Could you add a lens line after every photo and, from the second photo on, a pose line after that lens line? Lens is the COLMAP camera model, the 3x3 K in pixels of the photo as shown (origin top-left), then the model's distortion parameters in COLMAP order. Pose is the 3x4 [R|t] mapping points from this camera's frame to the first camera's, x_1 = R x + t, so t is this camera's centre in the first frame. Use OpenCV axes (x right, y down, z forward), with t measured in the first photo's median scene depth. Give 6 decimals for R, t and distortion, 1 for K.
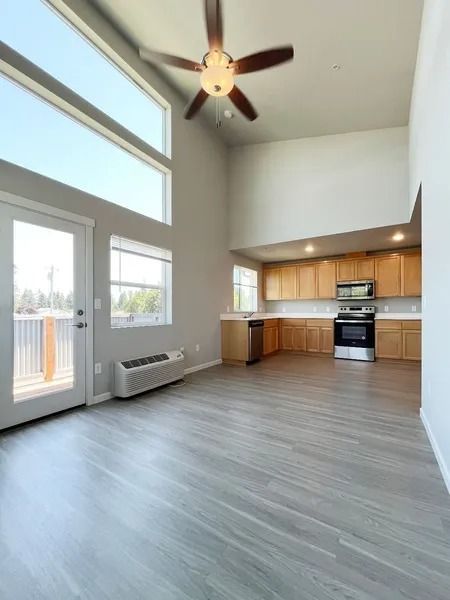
lens RADIAL K [[245.4, 0, 210.2], [0, 245.4, 323.0], [0, 0, 1]] dist [-0.006119, 0.000104]
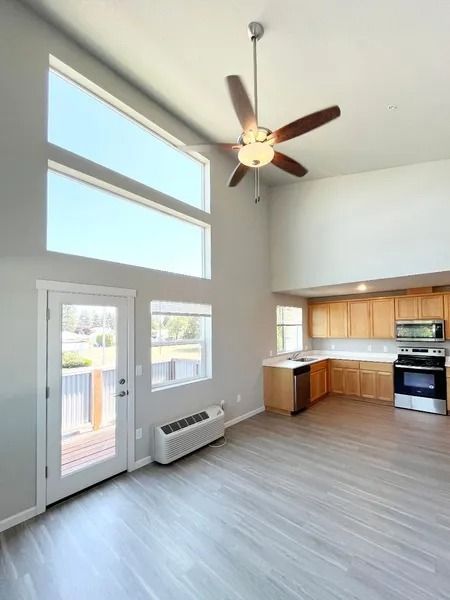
lens RADIAL K [[245.4, 0, 213.8], [0, 245.4, 332.8], [0, 0, 1]] dist [-0.006119, 0.000104]
pose [[0.987532, -0.008485, -0.157188, 0.006110], [0.003778, 0.999536, -0.030221, -0.150388], [0.157371, 0.029250, 0.987106, 0.032282]]
